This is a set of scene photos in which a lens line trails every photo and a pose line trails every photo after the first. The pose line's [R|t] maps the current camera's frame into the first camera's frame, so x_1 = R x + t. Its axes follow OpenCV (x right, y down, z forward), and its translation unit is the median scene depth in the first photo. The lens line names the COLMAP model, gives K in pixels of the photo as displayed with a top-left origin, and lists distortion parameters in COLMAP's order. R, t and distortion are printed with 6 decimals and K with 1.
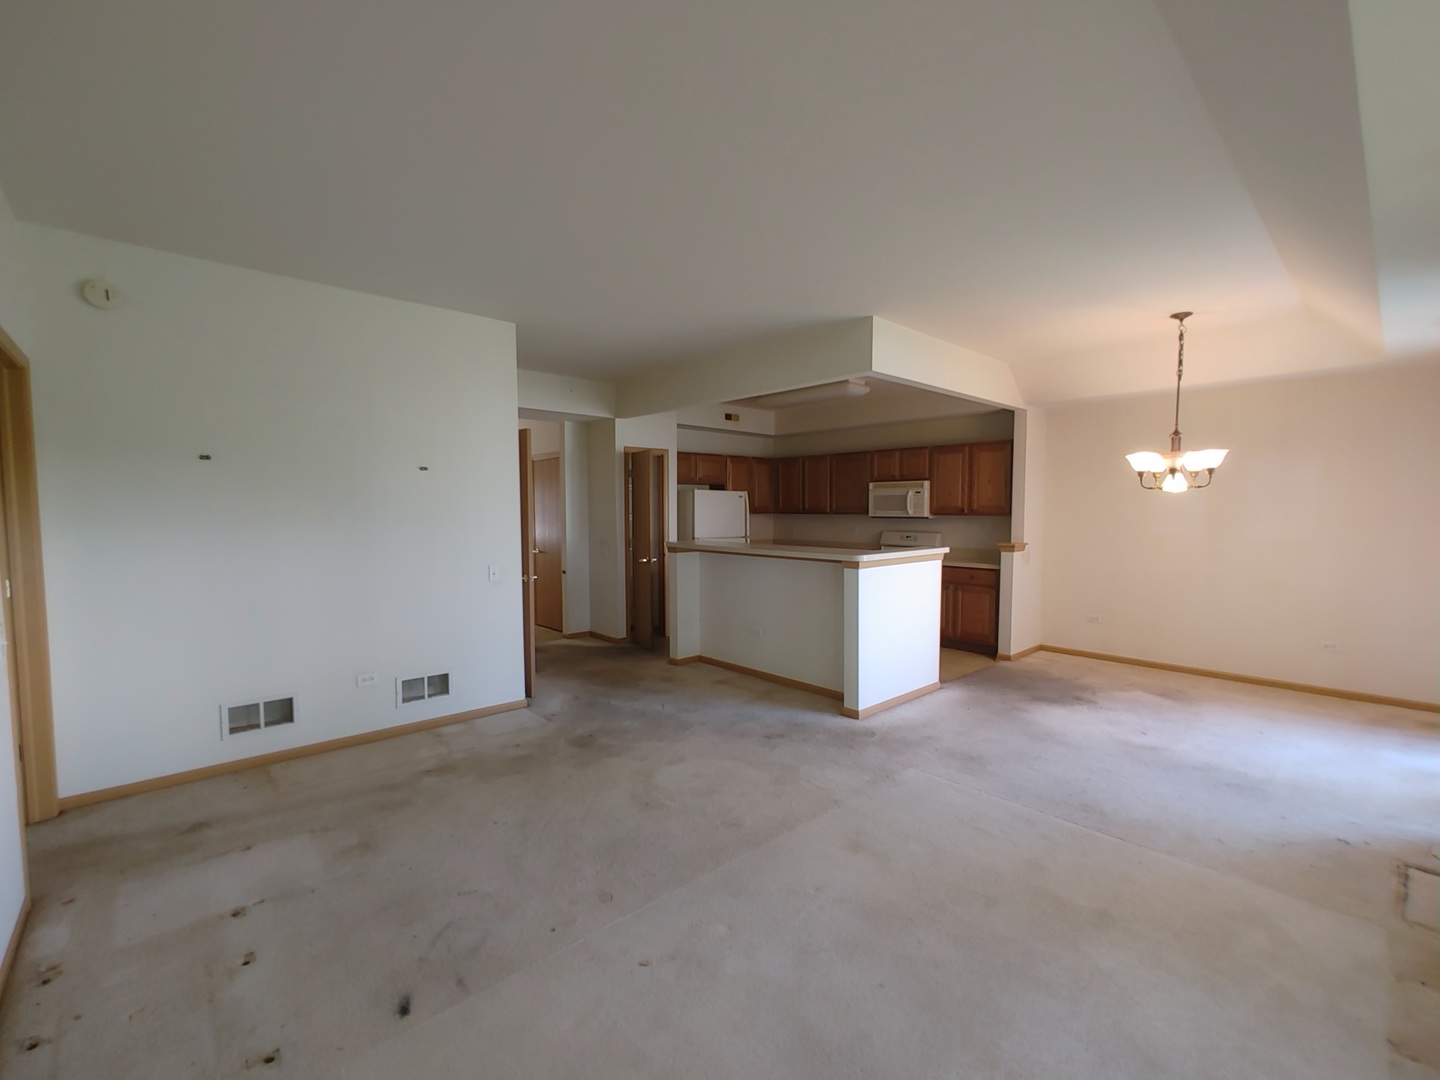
lens RADIAL K [[616.6, 0, 720.0], [0, 616.6, 540.0], [0, 0, 1]] dist [0.000168, 0.000065]
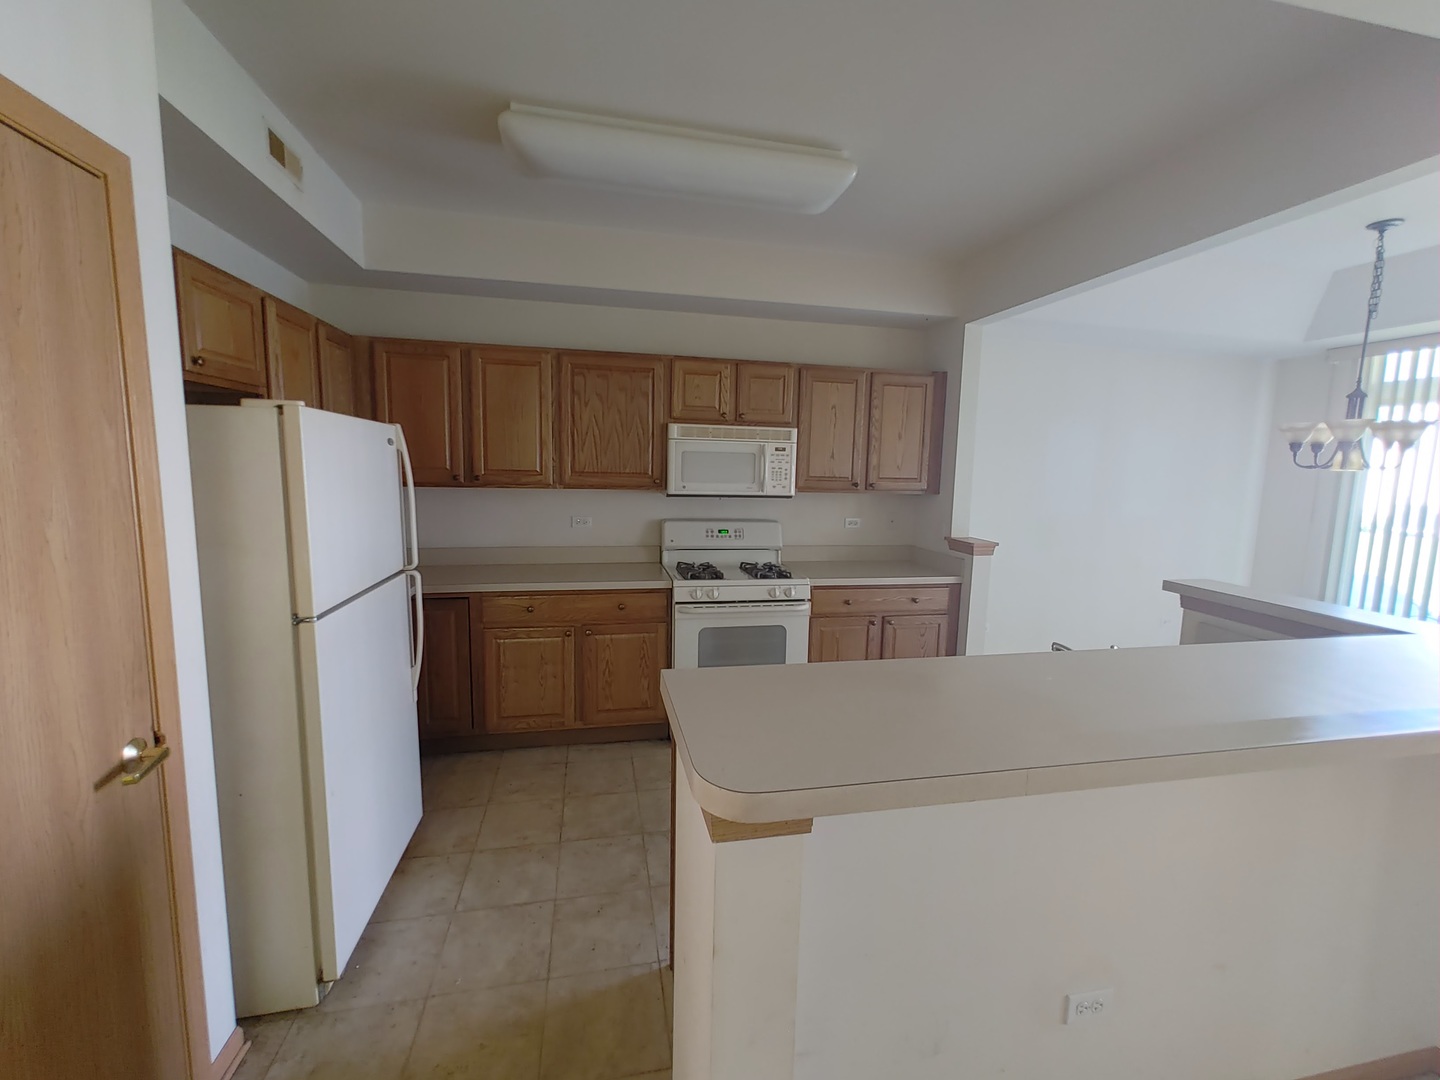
lens RADIAL K [[616.6, 0, 720.0], [0, 616.6, 540.0], [0, 0, 1]] dist [0.000168, 0.000065]
pose [[0.492091, -0.081765, 0.866696, -0.171230], [0.022957, 0.996452, 0.080971, -0.042342], [-0.870241, -0.019948, 0.492222, 0.766351]]
